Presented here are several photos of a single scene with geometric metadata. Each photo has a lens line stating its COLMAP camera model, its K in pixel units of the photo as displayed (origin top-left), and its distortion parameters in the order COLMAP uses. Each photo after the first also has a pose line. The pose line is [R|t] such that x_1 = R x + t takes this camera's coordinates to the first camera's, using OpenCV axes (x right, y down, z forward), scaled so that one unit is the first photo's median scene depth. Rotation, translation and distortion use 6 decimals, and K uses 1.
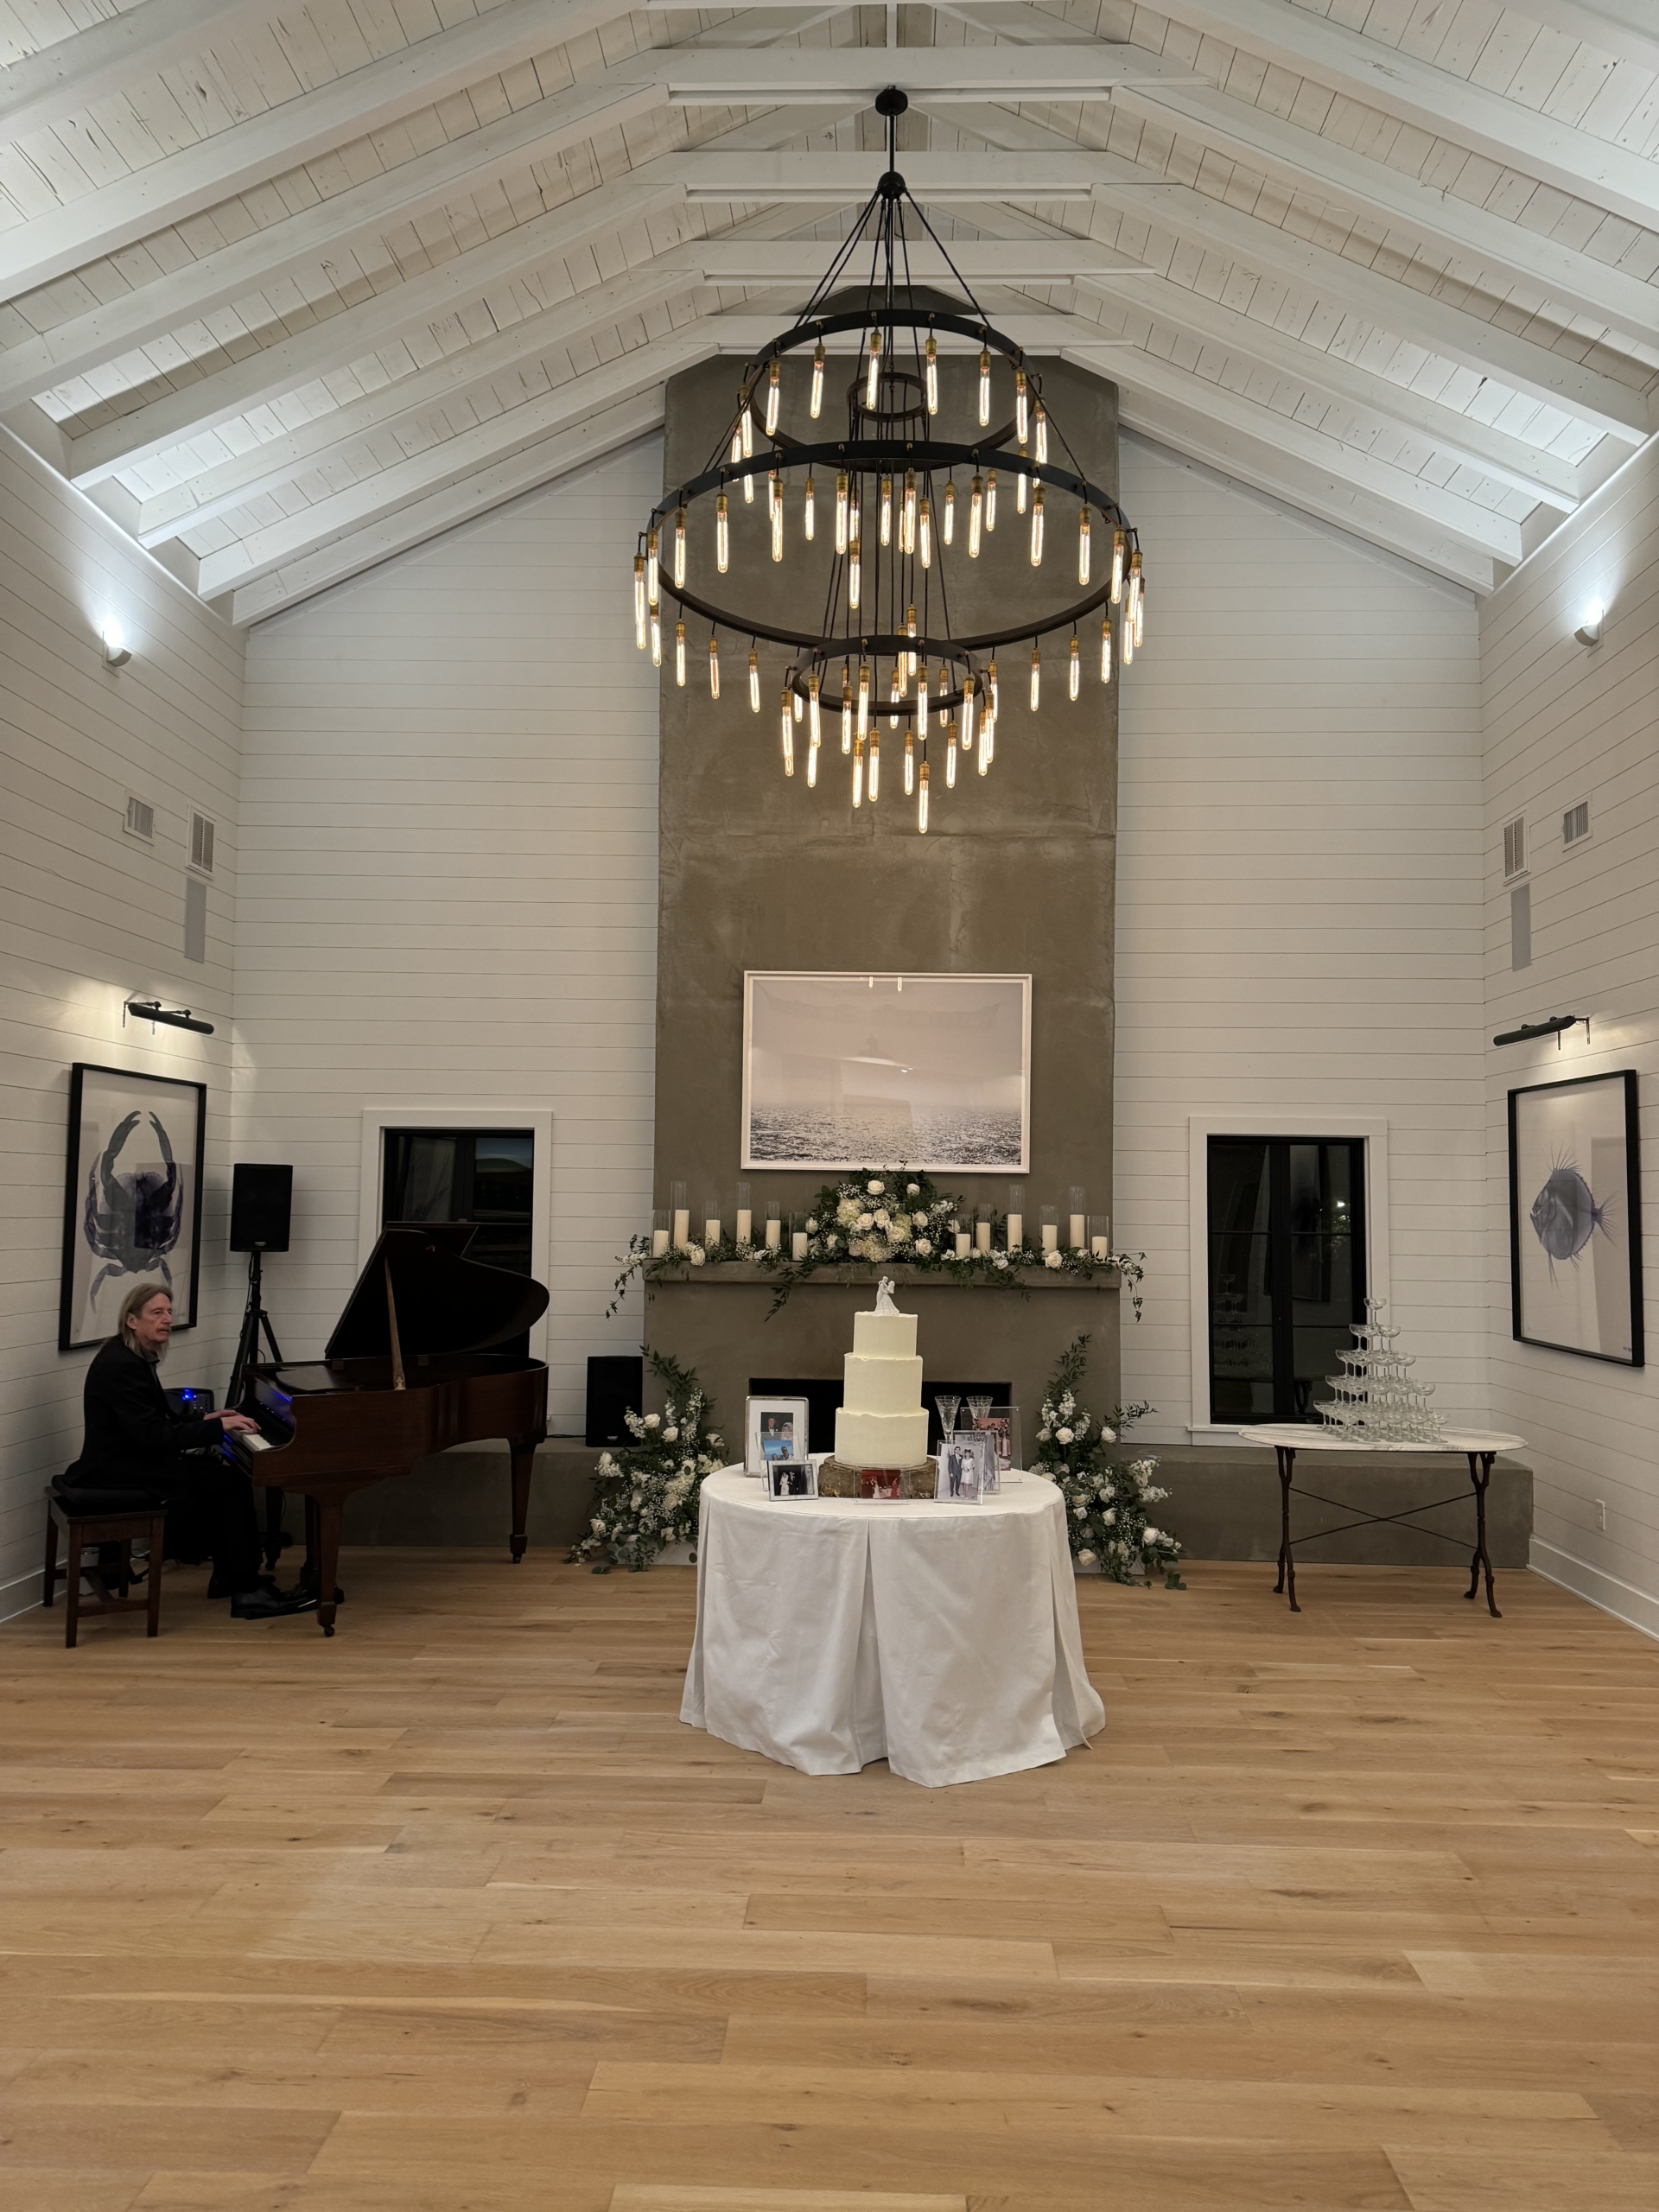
lens RADIAL K [[1551.1, 0, 829.5], [0, 1551.1, 1106.0], [0, 0, 1]] dist [0.154162, -0.338927]
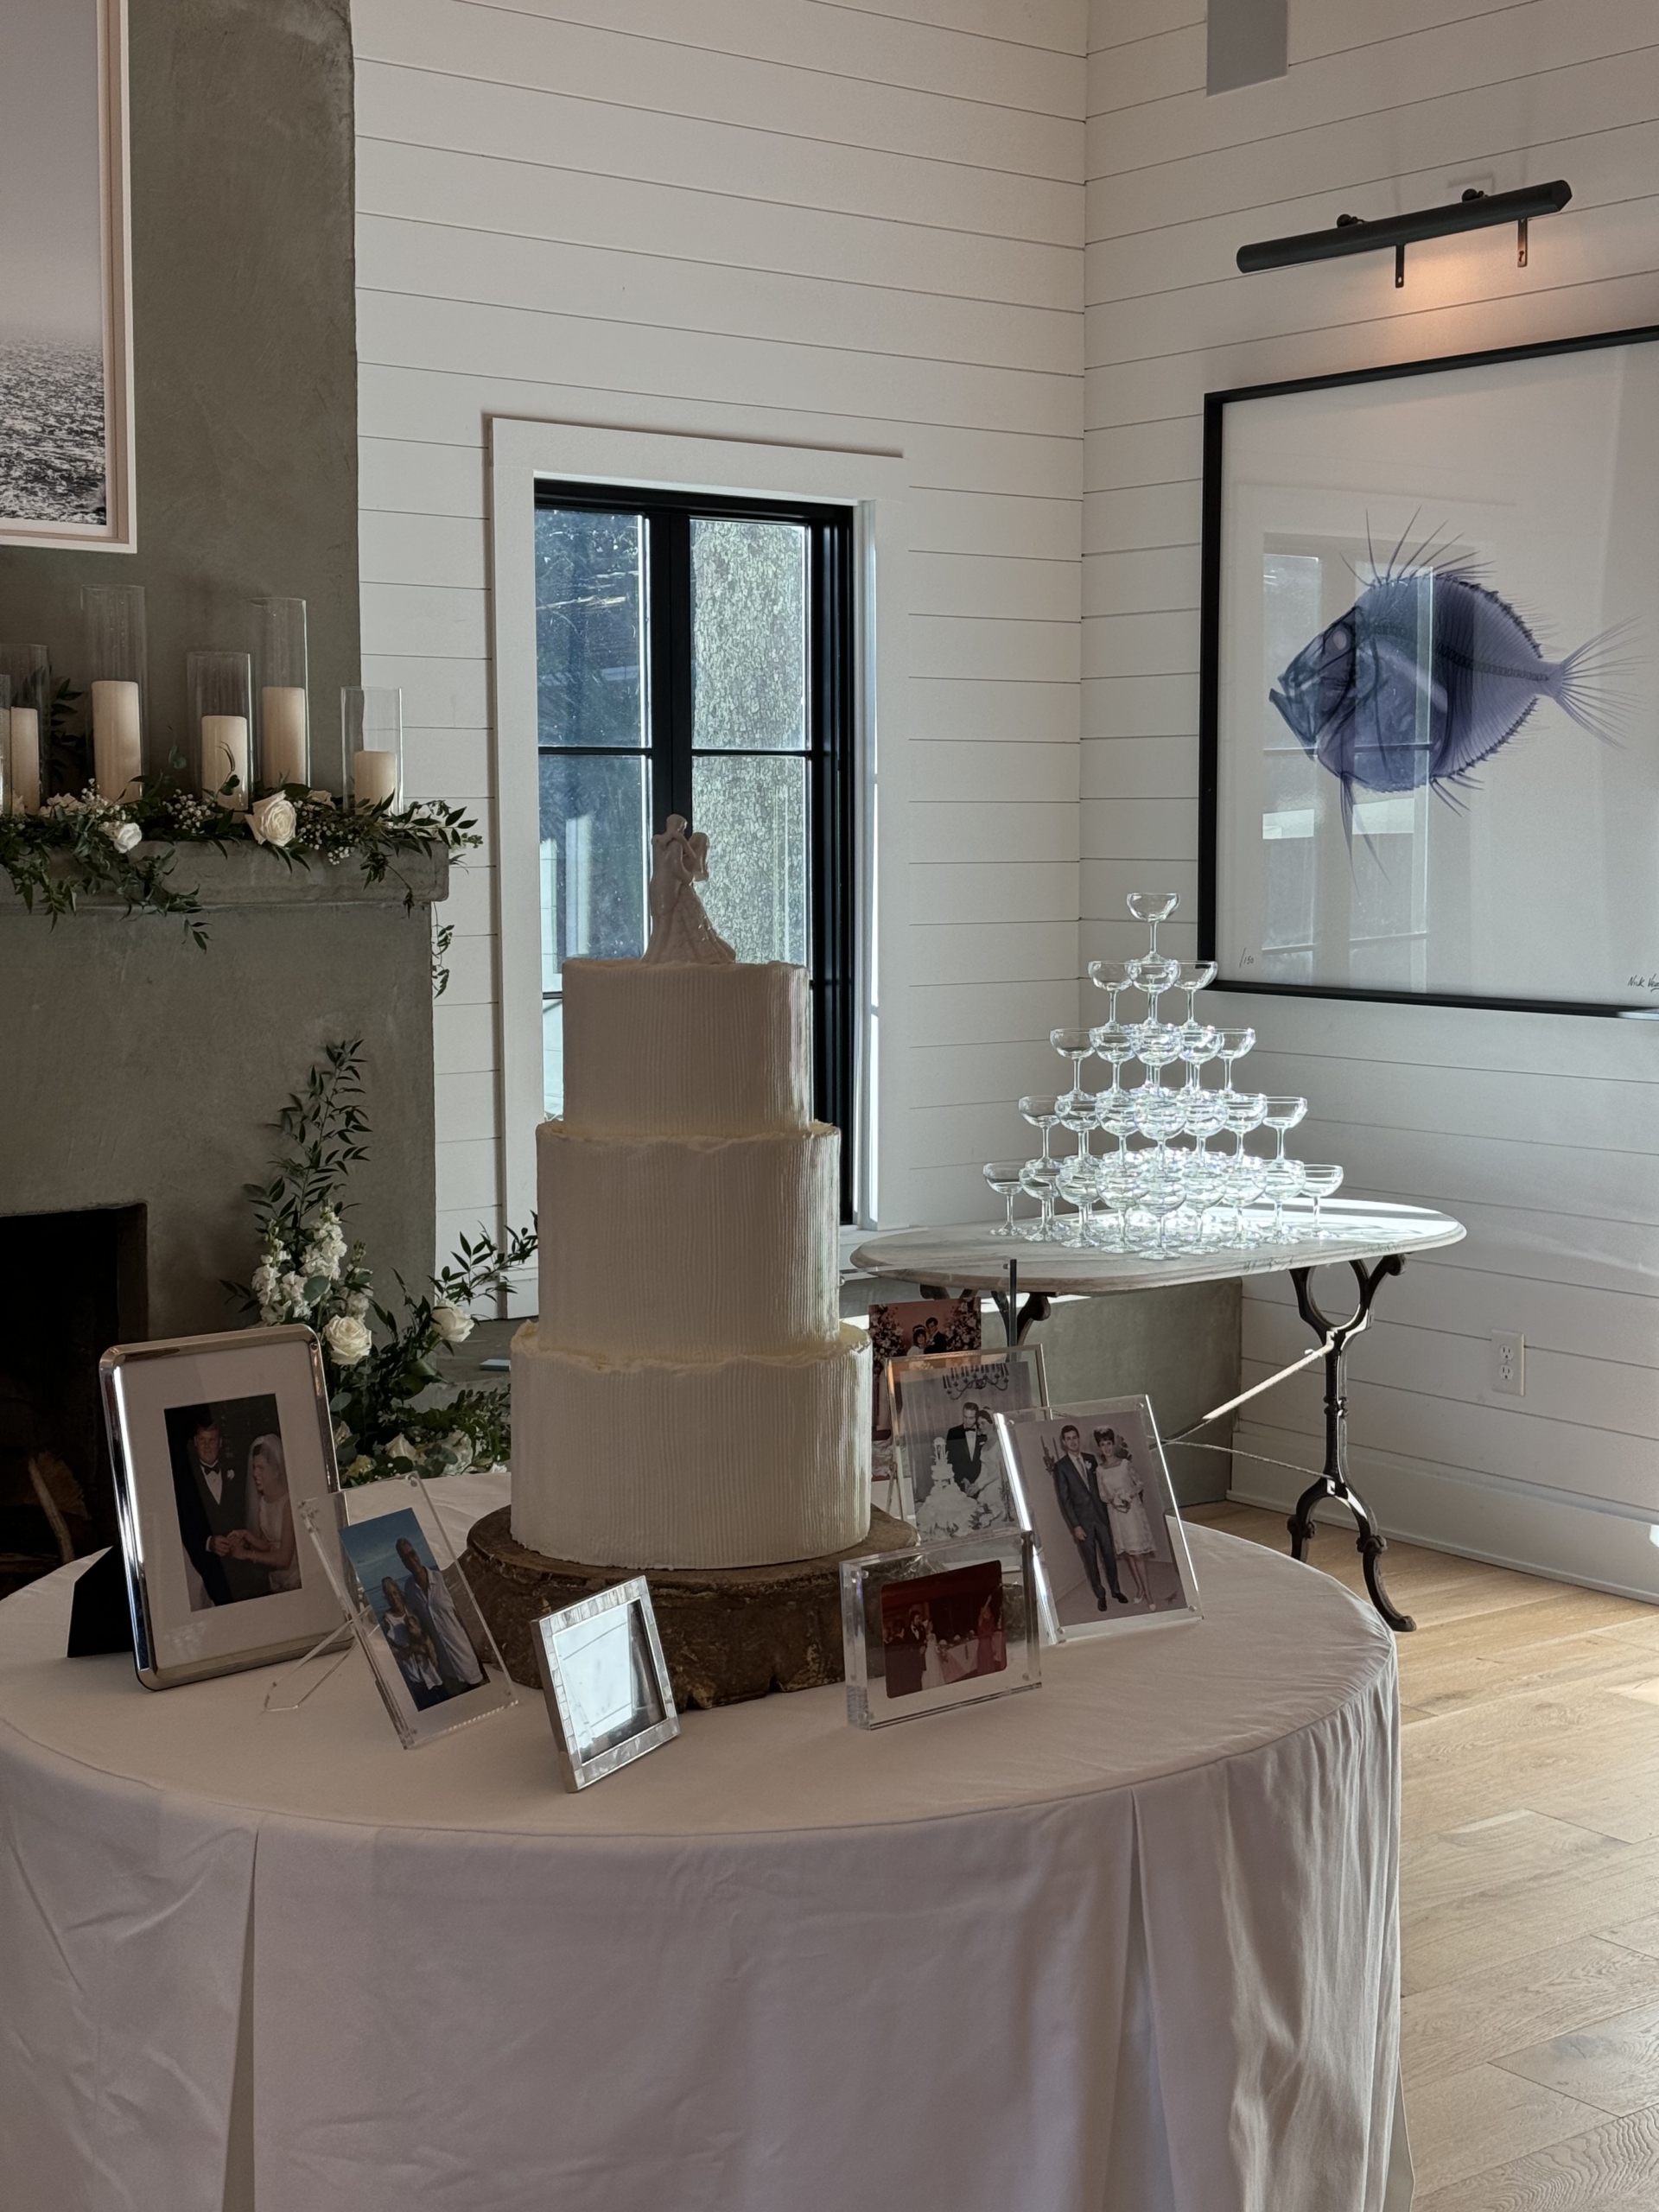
lens RADIAL K [[3106.2, 0, 829.5], [0, 3106.2, 1106.0], [0, 0, 1]] dist [0.138987, -0.134419]
pose [[0.762132, -0.071322, 0.643481, -0.189501], [-0.033096, 0.988322, 0.148743, 0.056097], [-0.646575, -0.134658, 0.750871, 0.421367]]
